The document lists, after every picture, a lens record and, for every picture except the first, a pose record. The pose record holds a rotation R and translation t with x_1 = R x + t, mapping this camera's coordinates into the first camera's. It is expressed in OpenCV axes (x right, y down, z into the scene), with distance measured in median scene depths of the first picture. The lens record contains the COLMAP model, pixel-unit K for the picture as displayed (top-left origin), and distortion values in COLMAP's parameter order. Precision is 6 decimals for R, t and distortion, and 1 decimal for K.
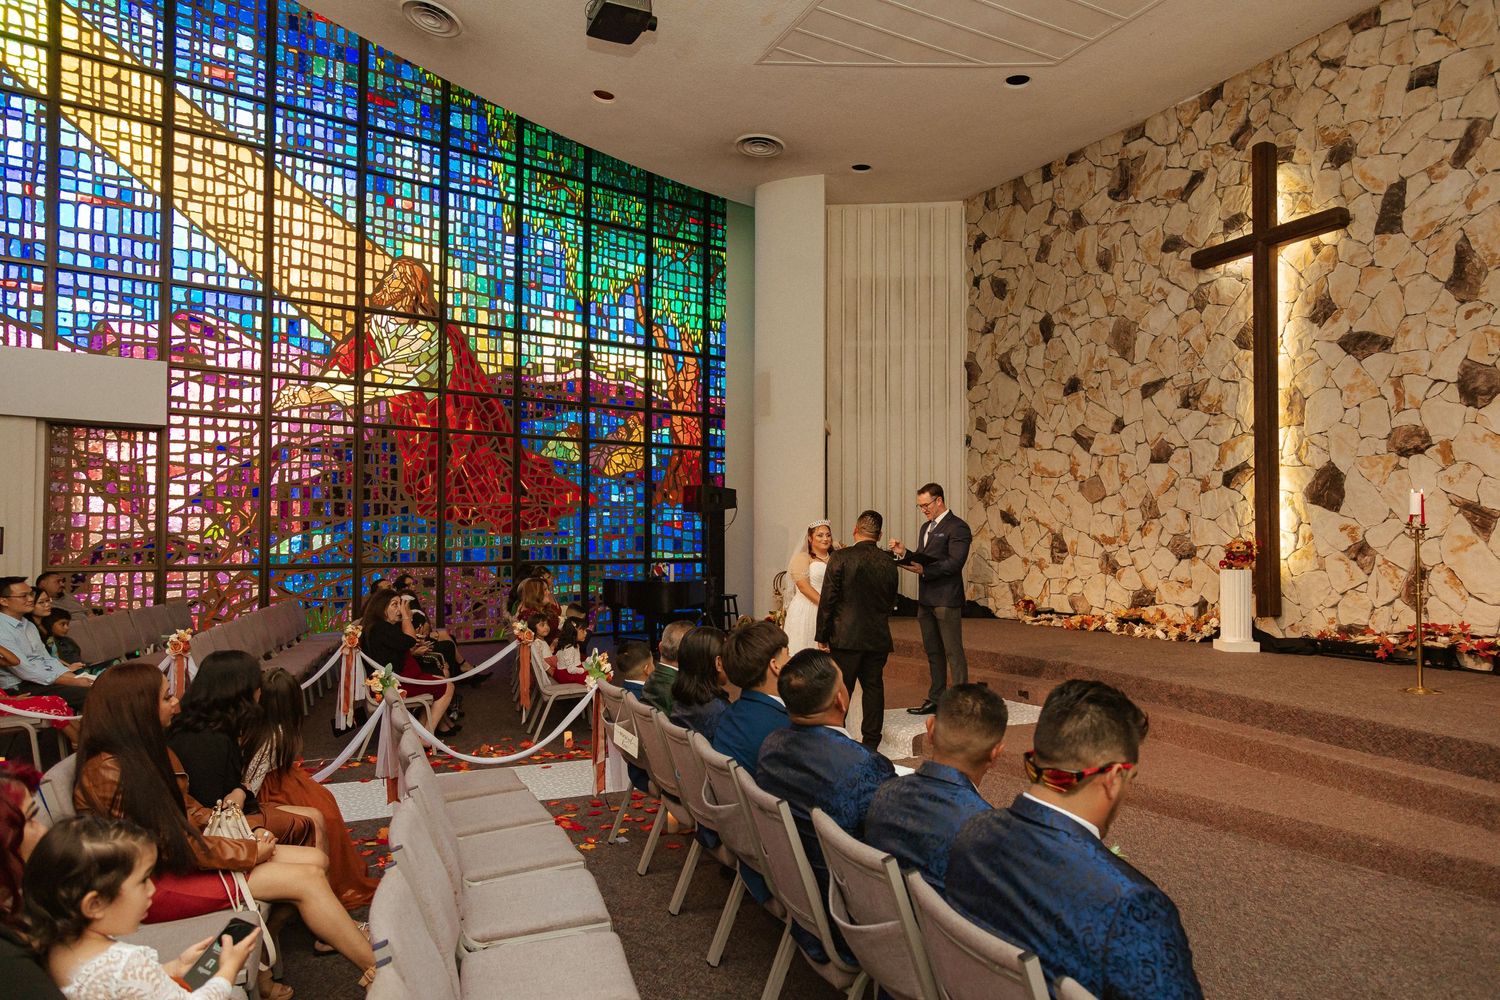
lens RADIAL K [[1006.4, 0, 754.3], [0, 1006.4, 505.5], [0, 0, 1]] dist [0.021035, 0.001142]
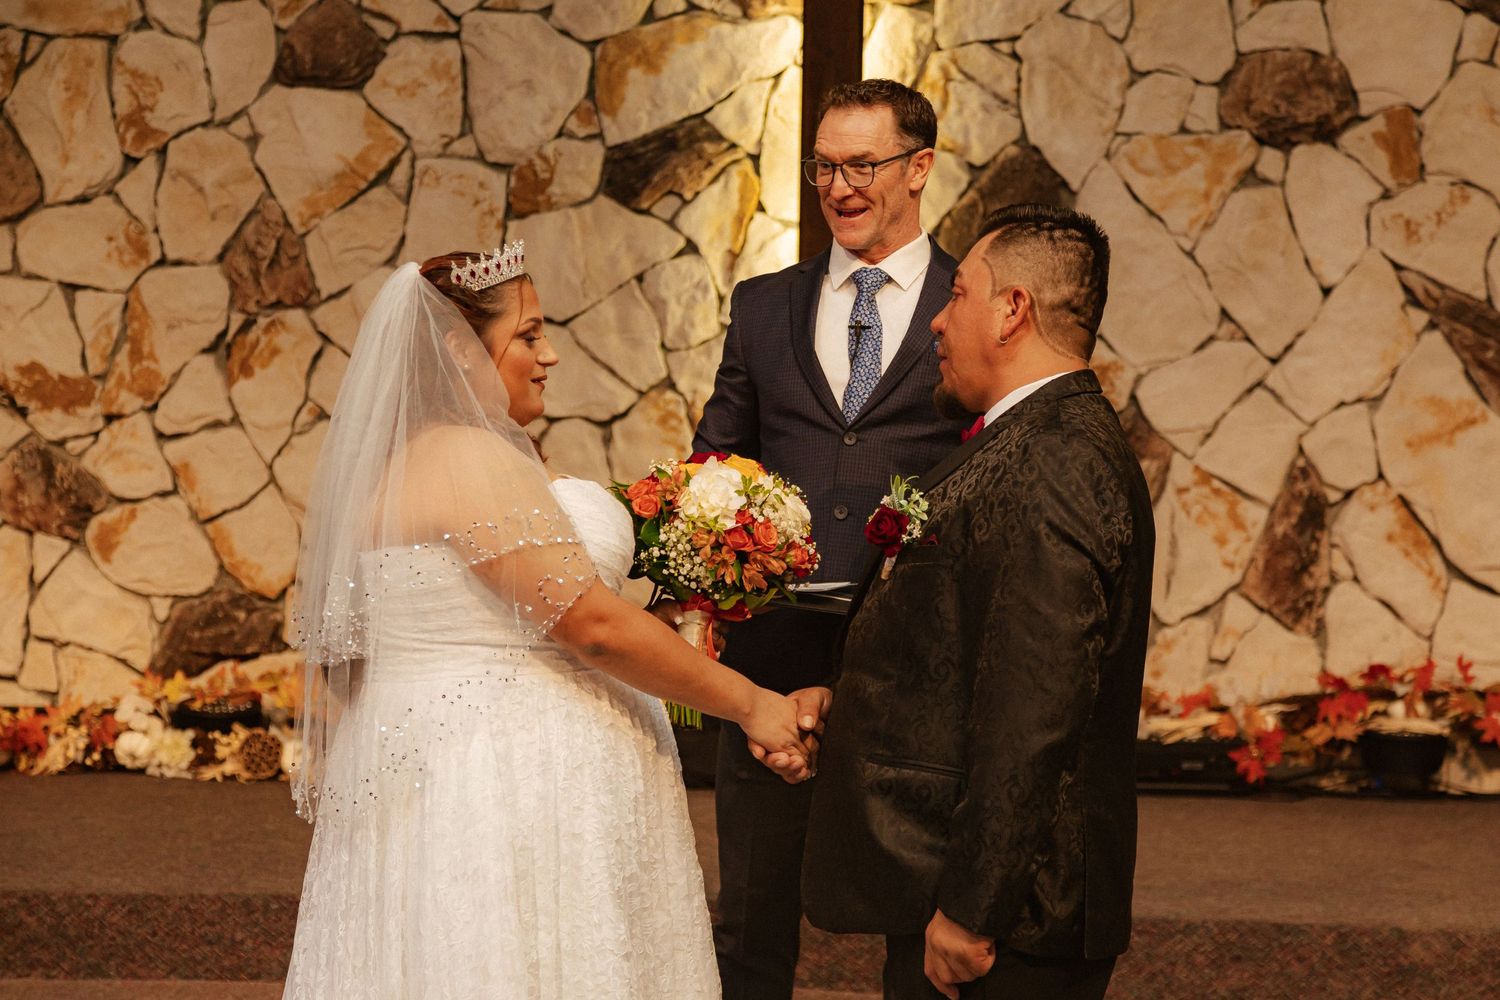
lens RADIAL K [[3502.4, 0, 828.8], [0, 3502.4, 499.9], [0, 0, 1]] dist [0.131232, -1.312648]
pose [[0.467252, -0.013615, 0.884019, -0.305299], [-0.046912, 0.998091, 0.040168, 0.018849], [-0.882879, -0.060239, 0.465722, 0.461155]]
